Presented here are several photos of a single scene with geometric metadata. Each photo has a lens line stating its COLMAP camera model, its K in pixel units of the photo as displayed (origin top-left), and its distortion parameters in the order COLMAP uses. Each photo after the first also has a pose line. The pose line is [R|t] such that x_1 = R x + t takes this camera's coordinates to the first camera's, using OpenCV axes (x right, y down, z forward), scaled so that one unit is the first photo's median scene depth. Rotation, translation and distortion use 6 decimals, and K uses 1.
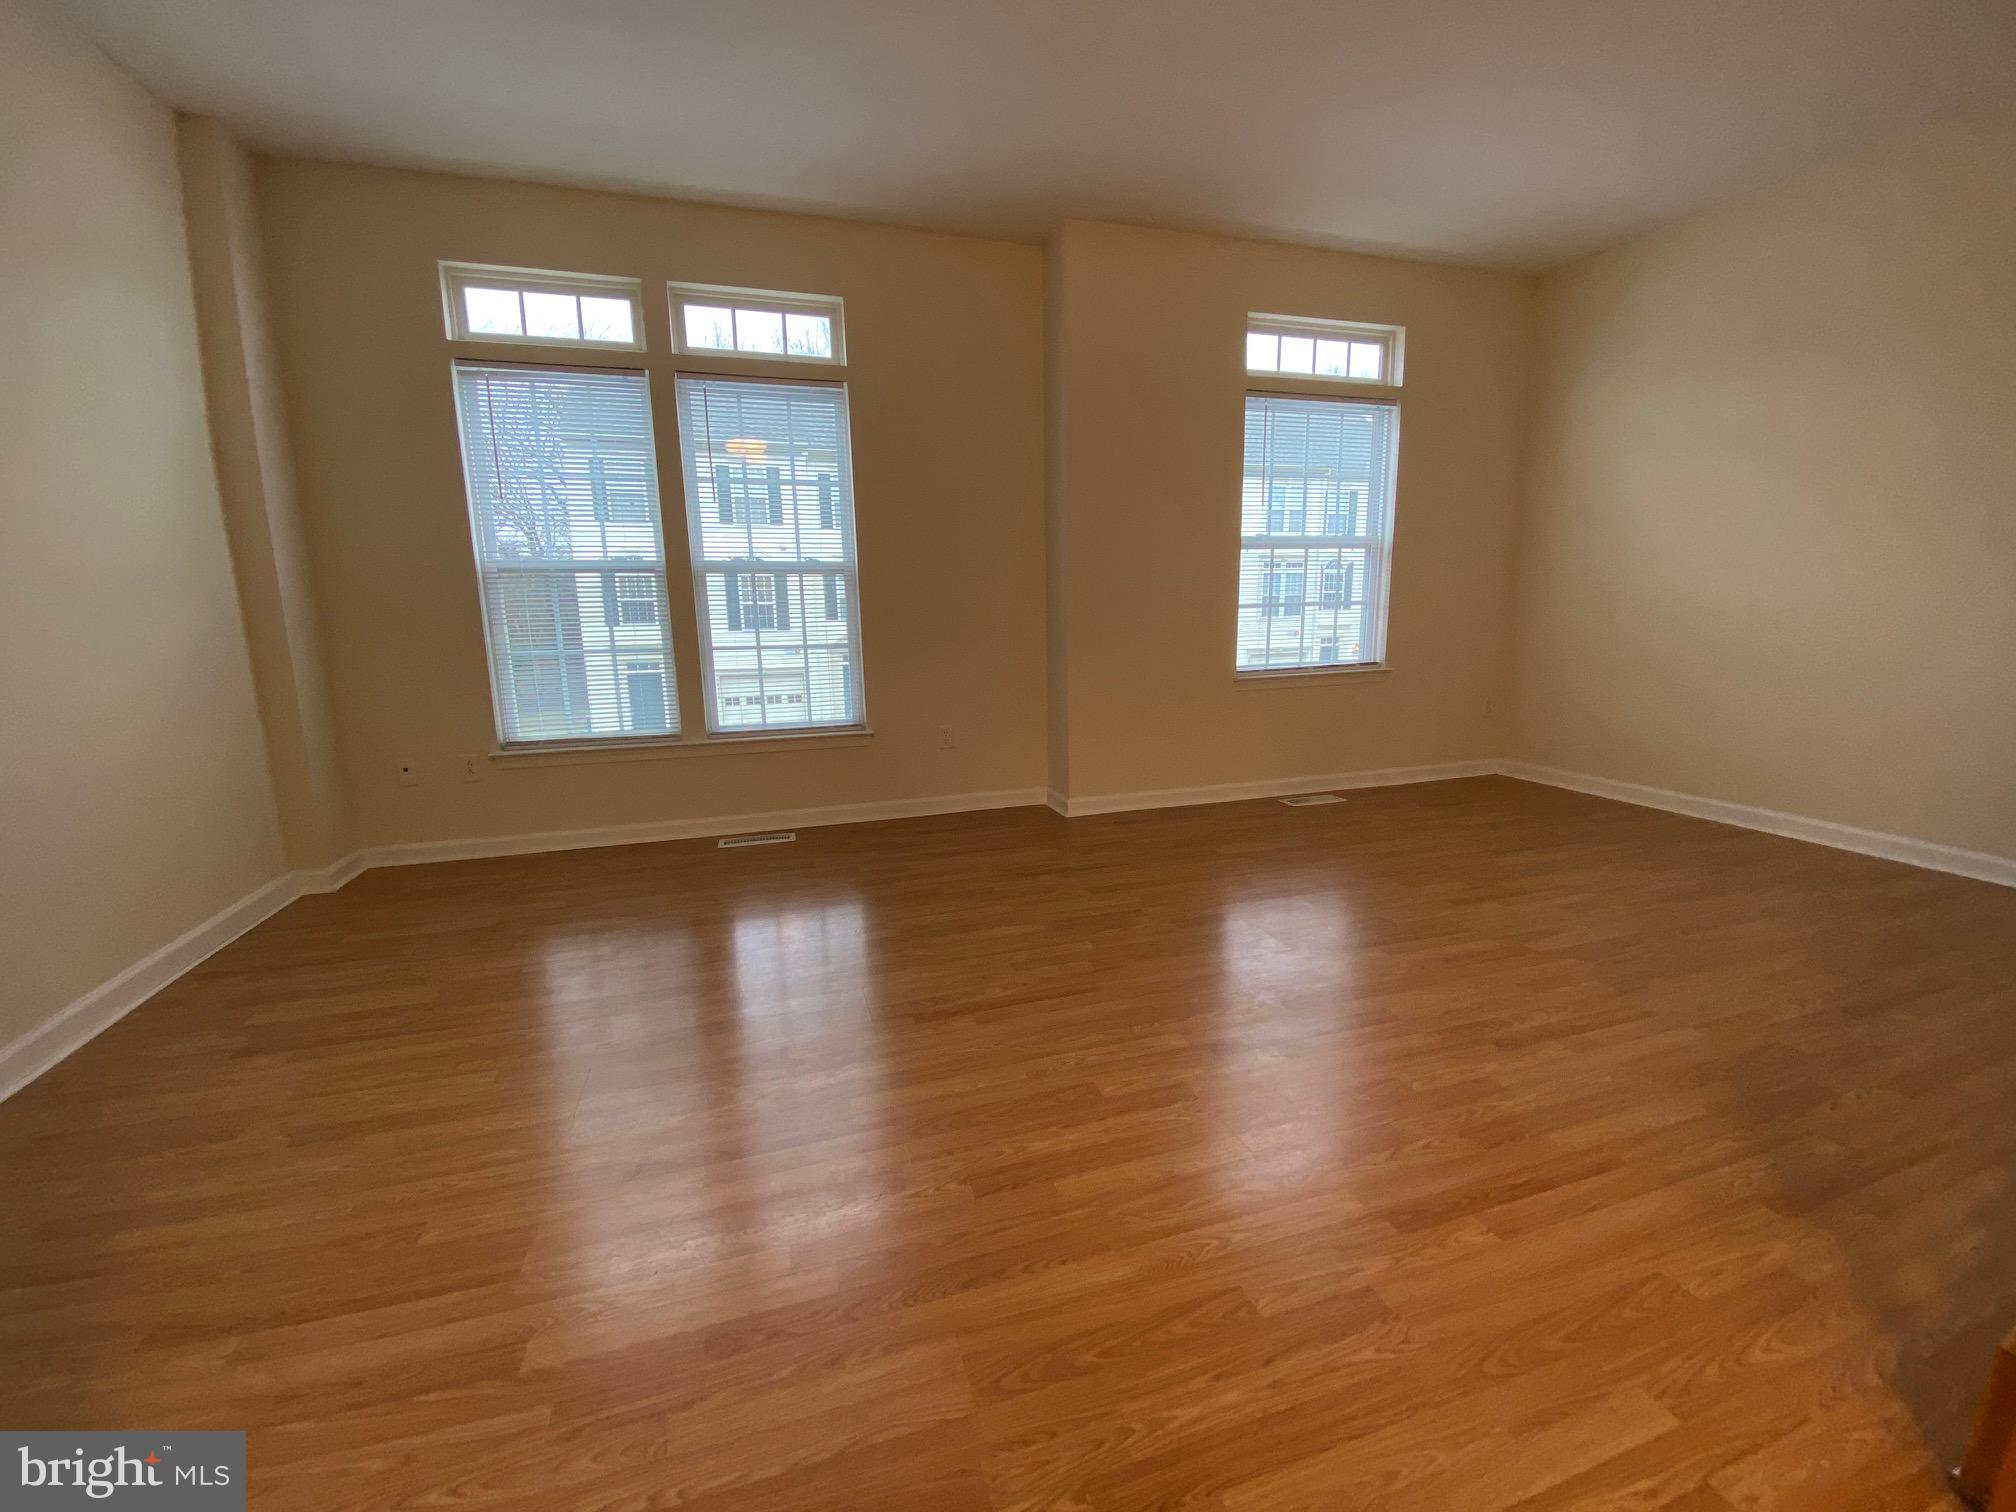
lens RADIAL K [[804.3, 0, 1008.0], [0, 804.3, 756.0], [0, 0, 1]] dist [0.010478, -0.017607]
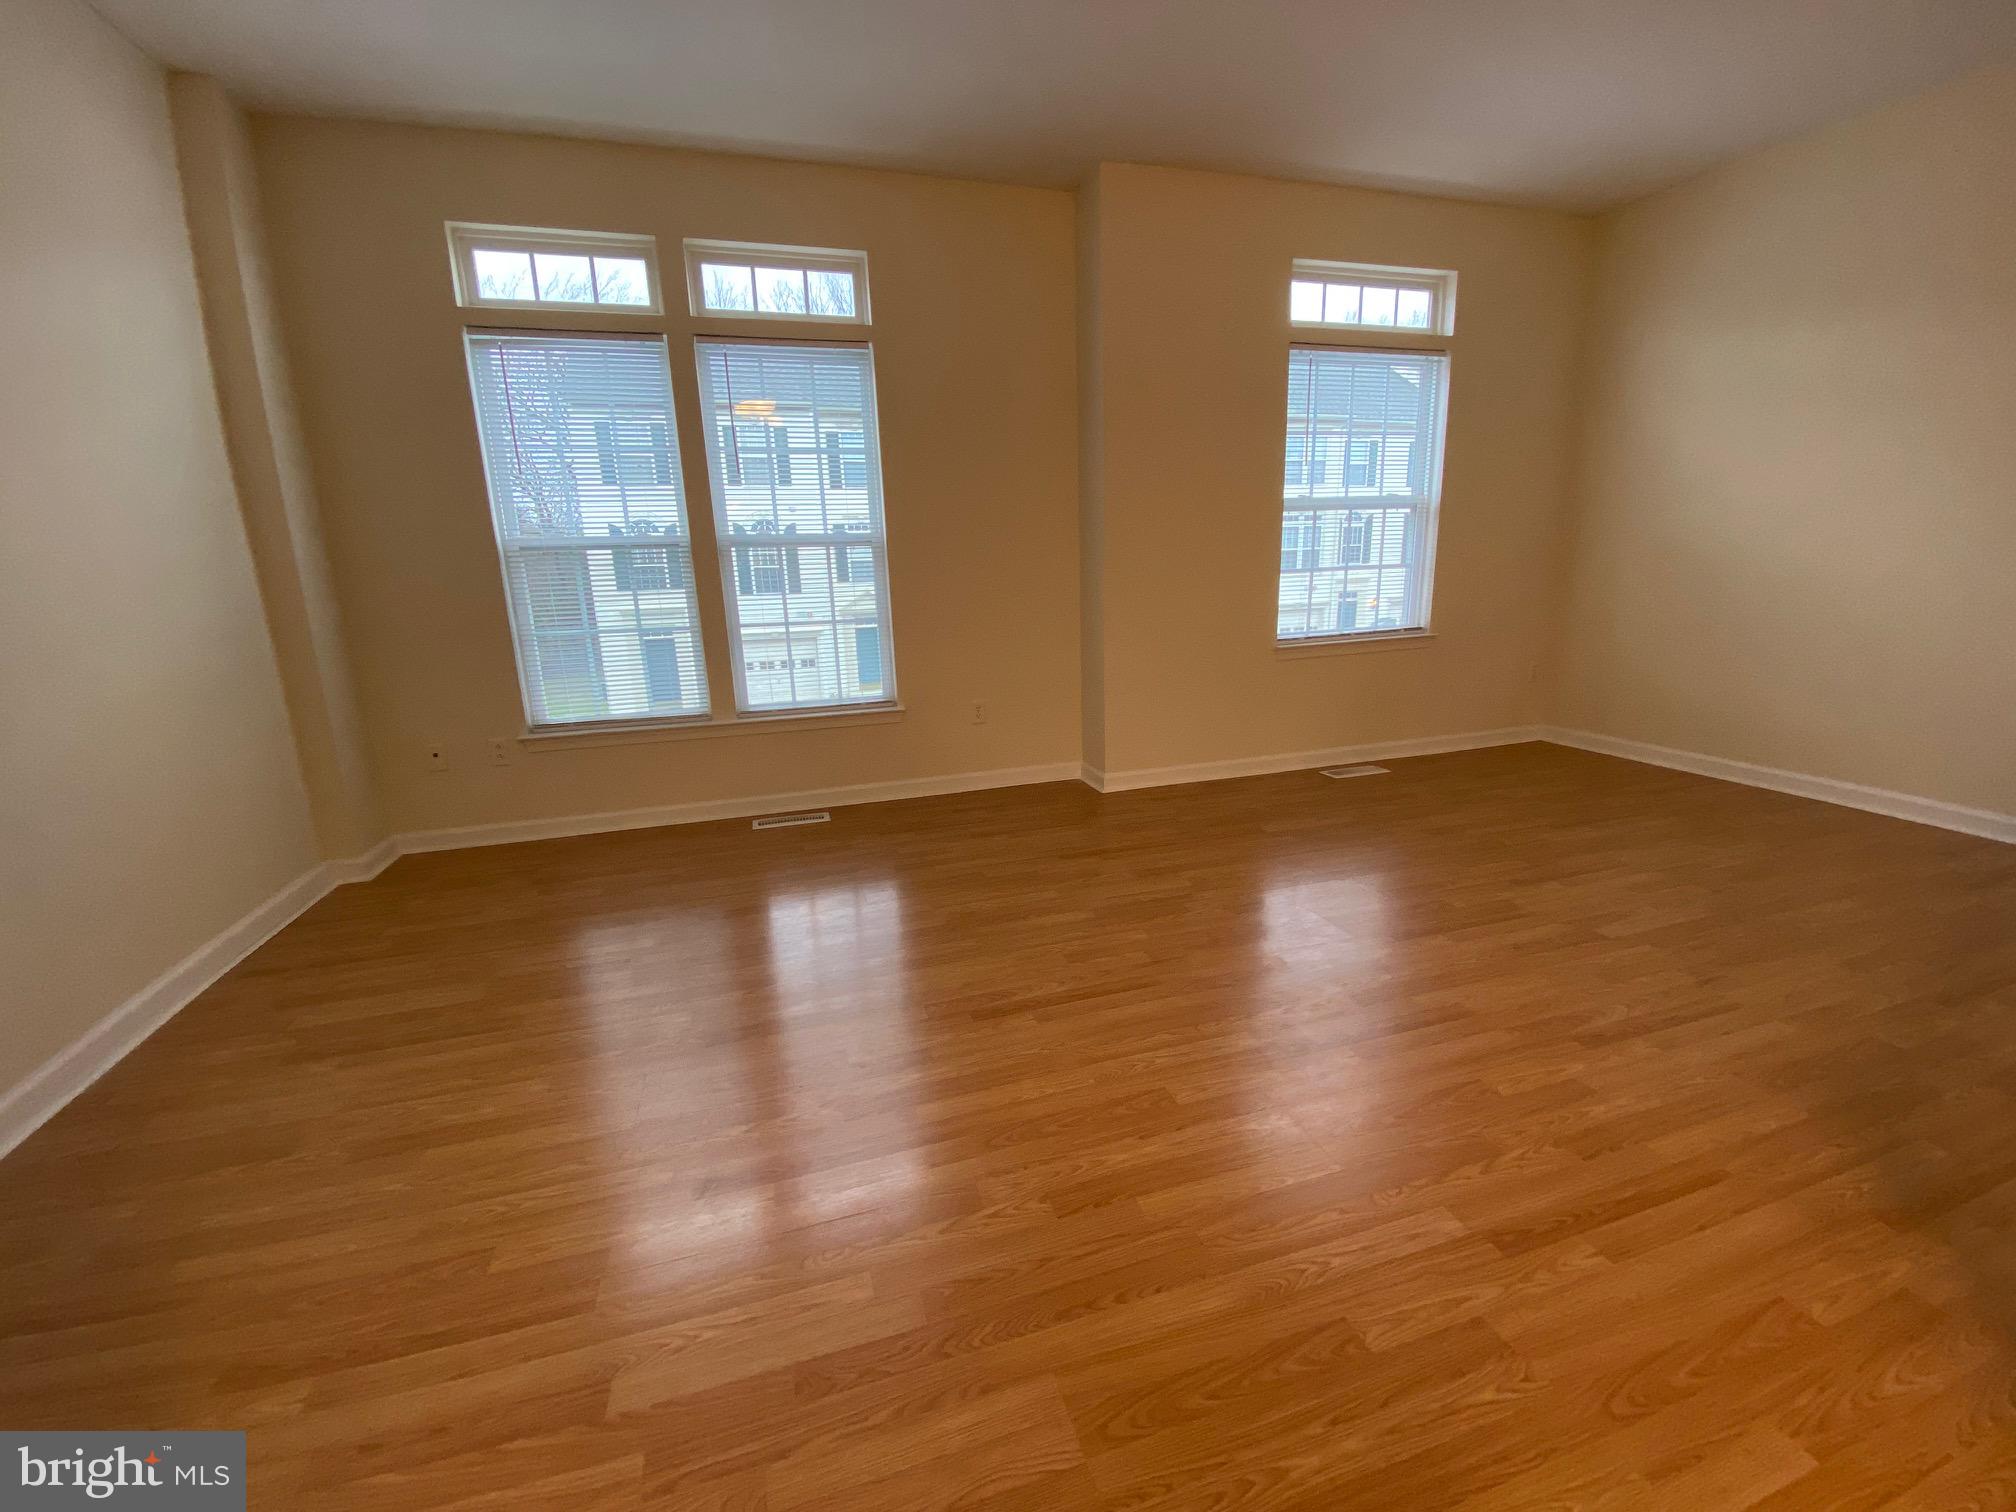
lens RADIAL K [[804.3, 0, 1008.0], [0, 804.3, 756.0], [0, 0, 1]] dist [0.010478, -0.017607]
pose [[0.999825, -0.011309, -0.014912, -0.034596], [0.012037, 0.998694, 0.049662, -0.023078], [0.014331, -0.049833, 0.998655, 0.027627]]
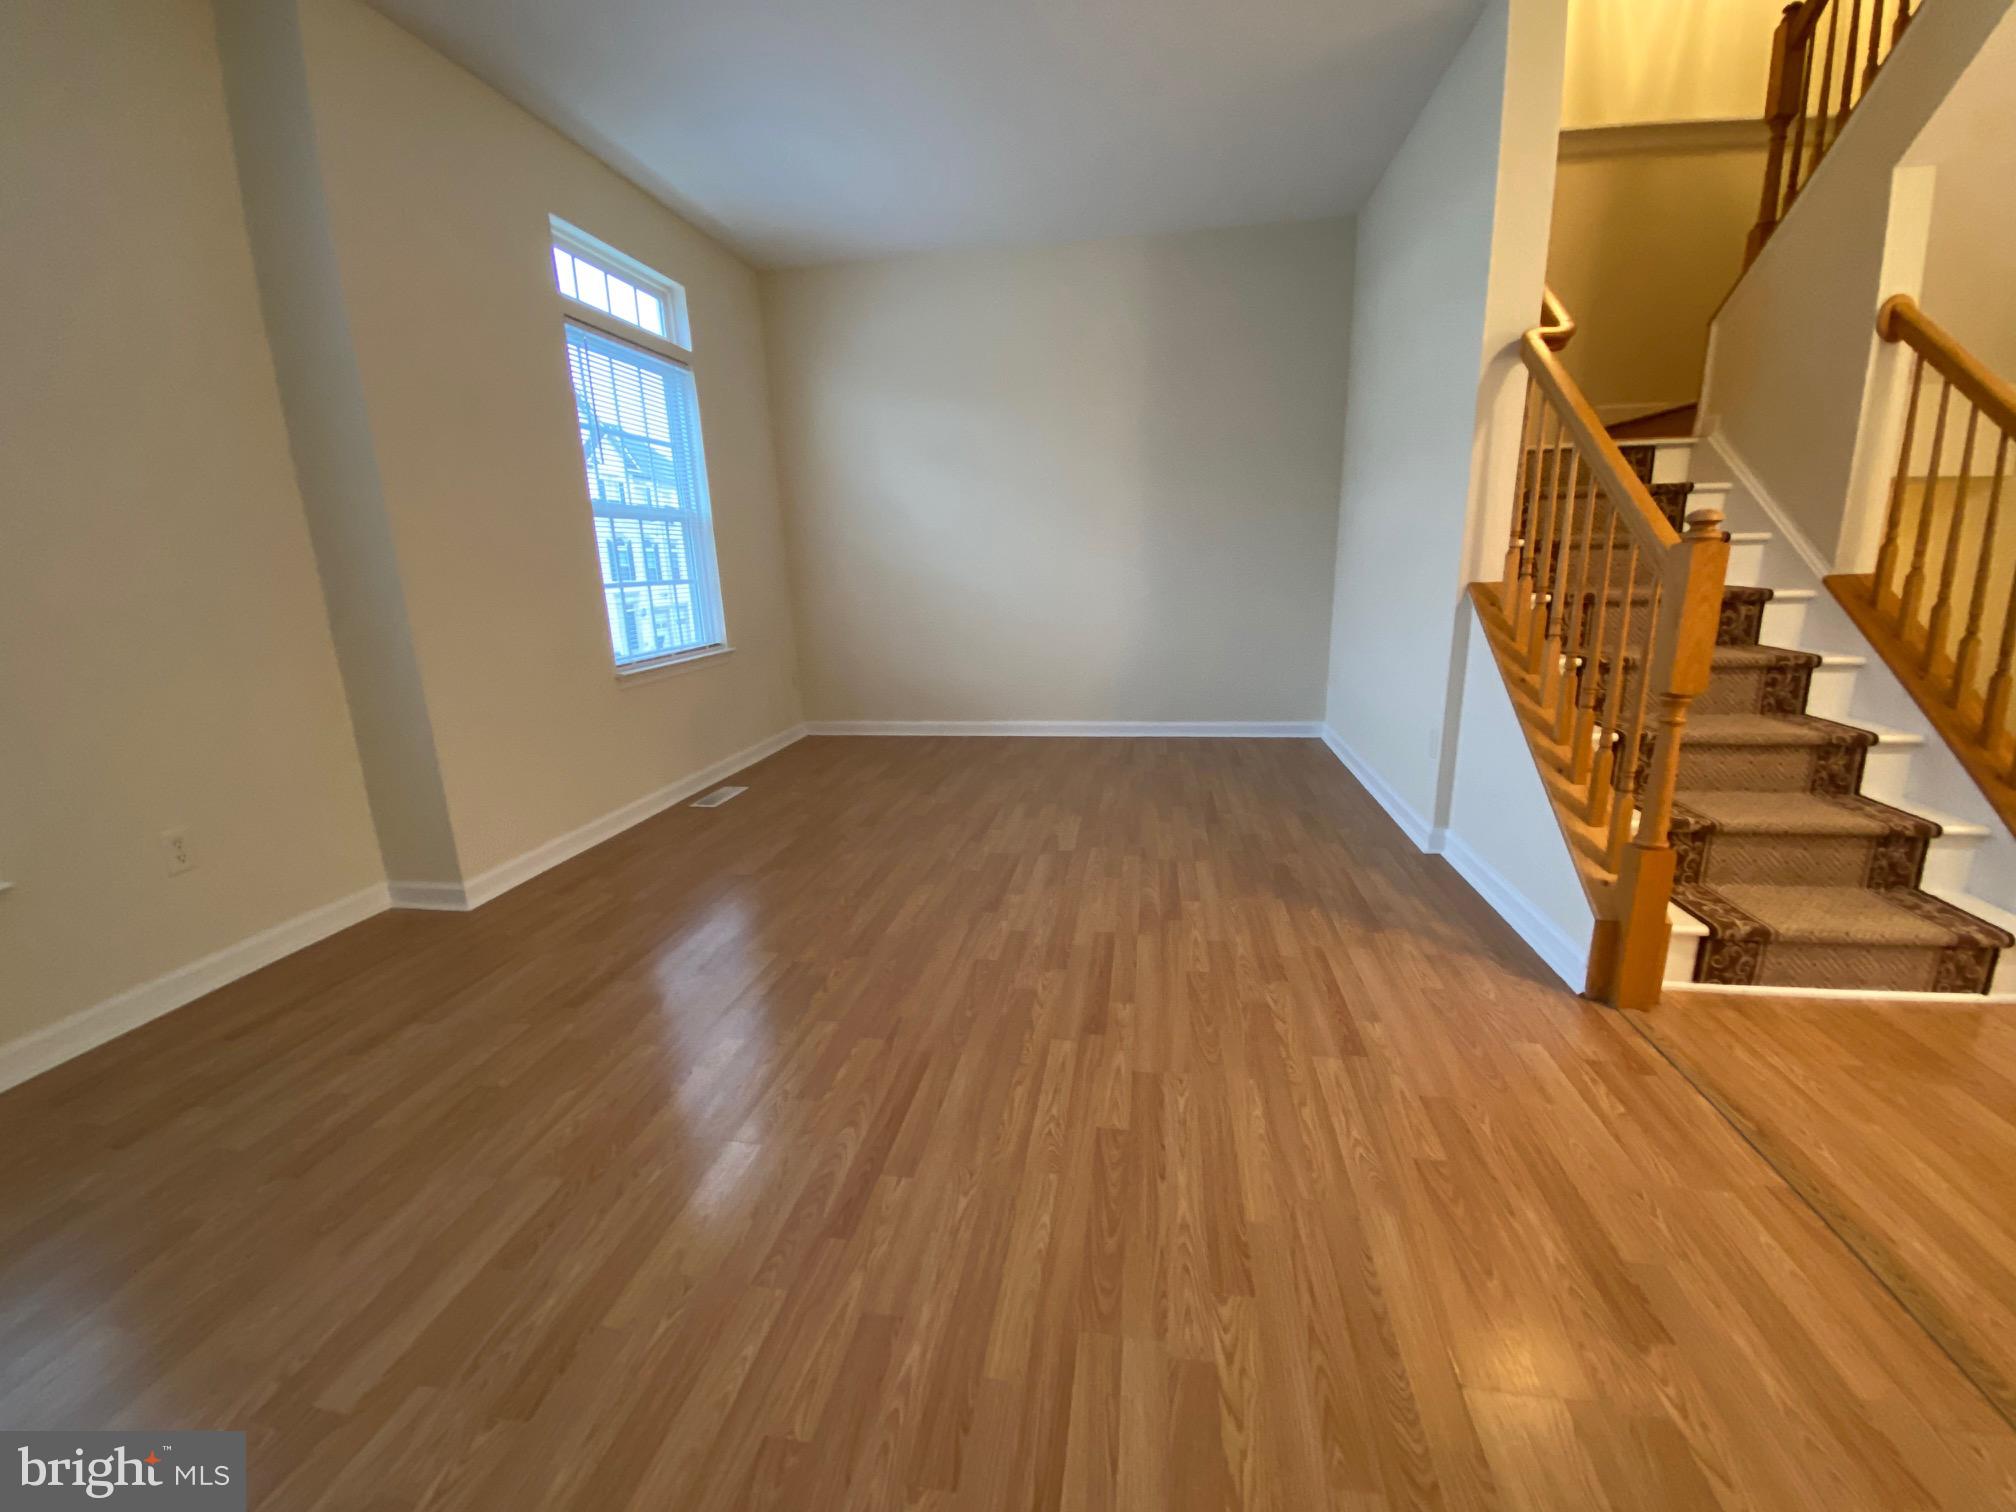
lens RADIAL K [[815.8, 0, 1009.2], [0, 815.8, 743.8], [0, 0, 1]] dist [0.013319, -0.018572]
pose [[0.469169, -0.198125, 0.860597, -0.340252], [0.186713, 0.974733, 0.122612, -0.072010], [-0.863145, 0.103159, 0.494307, 0.323870]]
